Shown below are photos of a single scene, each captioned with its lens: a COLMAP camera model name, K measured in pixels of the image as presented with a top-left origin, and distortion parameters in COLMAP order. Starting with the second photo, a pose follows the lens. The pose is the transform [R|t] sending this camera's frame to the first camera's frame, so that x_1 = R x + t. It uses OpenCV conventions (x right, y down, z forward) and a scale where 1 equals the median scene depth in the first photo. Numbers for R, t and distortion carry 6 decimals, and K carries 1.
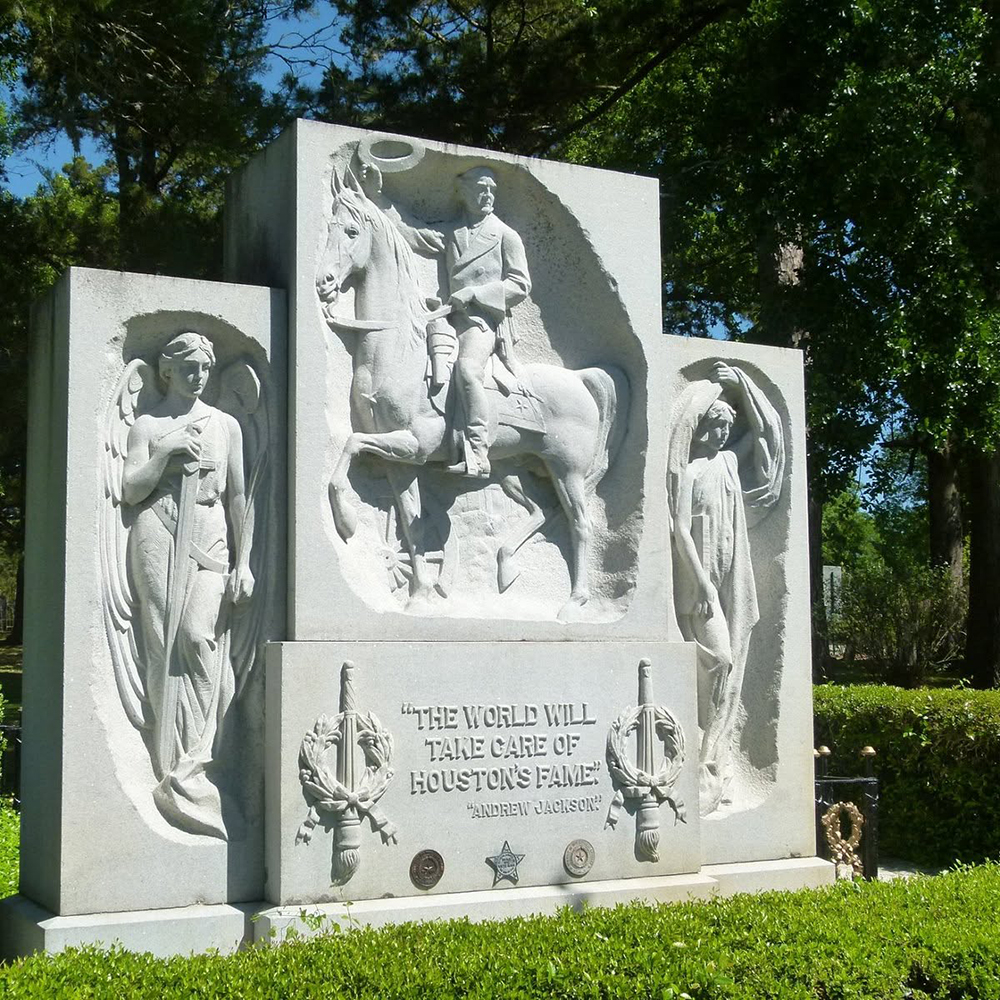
lens RADIAL K [[1579.9, 0, 496.6], [0, 1579.9, 498.4], [0, 0, 1]] dist [-0.047771, 0.000000]
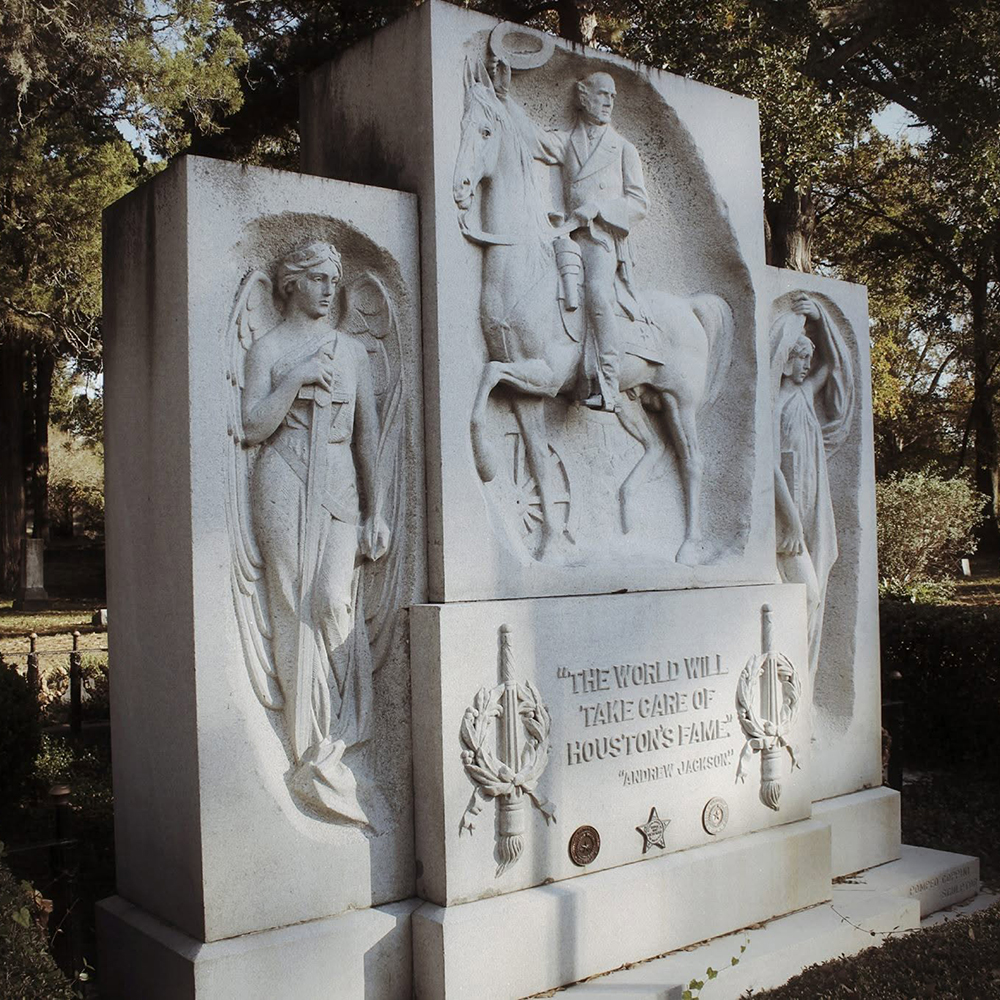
lens RADIAL K [[1250.2, 0, 494.2], [0, 1250.2, 506.6], [0, 0, 1]] dist [-0.116235, 0.000000]
pose [[0.984201, -0.009278, 0.176812, -0.209796], [-0.003745, 0.997312, 0.073177, -0.011692], [-0.177016, -0.072683, 0.981521, 0.308664]]
